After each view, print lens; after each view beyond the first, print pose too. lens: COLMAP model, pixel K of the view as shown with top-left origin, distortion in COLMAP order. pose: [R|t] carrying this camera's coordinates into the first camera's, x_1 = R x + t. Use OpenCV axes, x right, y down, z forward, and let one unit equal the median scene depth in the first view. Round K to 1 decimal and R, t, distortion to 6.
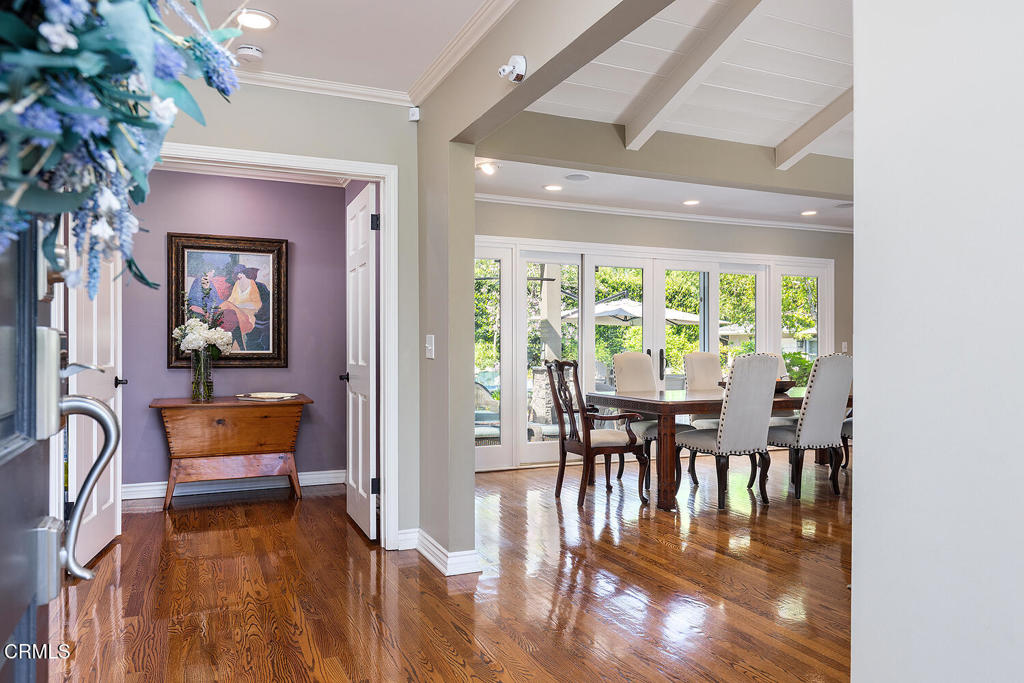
lens RADIAL K [[726.9, 0, 506.6], [0, 726.9, 346.8], [0, 0, 1]] dist [-0.005047, -0.000340]
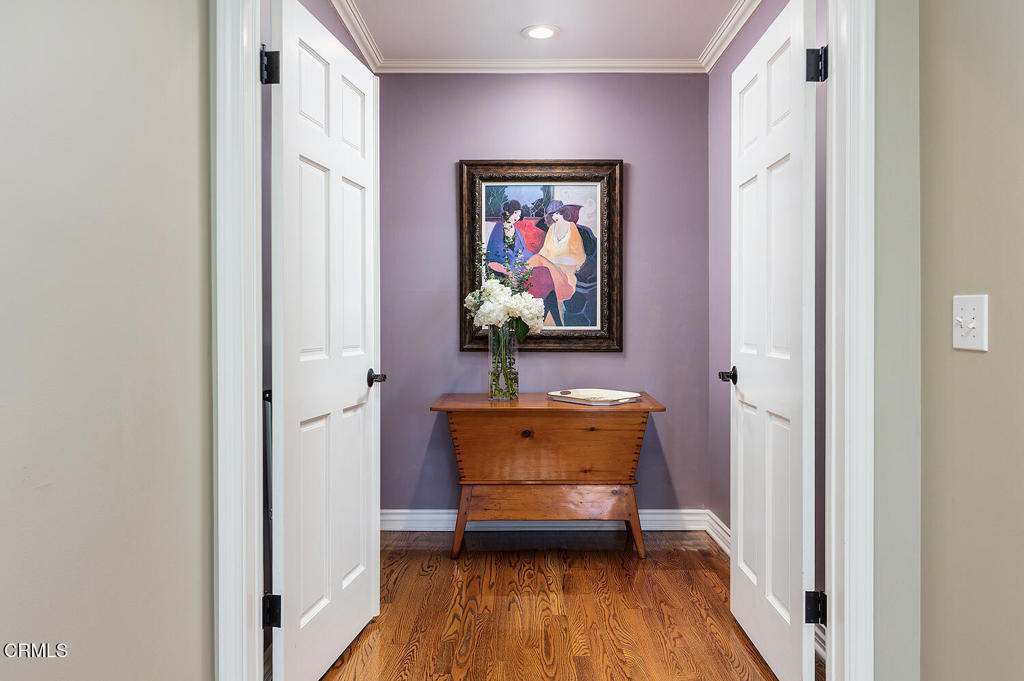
lens RADIAL K [[767.5, 0, 510.1], [0, 767.5, 337.5], [0, 0, 1]] dist [0.002438, -0.005747]
pose [[0.915655, 0.008239, -0.401881, -0.119547], [0.002096, 0.999678, 0.025270, -0.002655], [0.401960, -0.023980, 0.915343, 0.332178]]
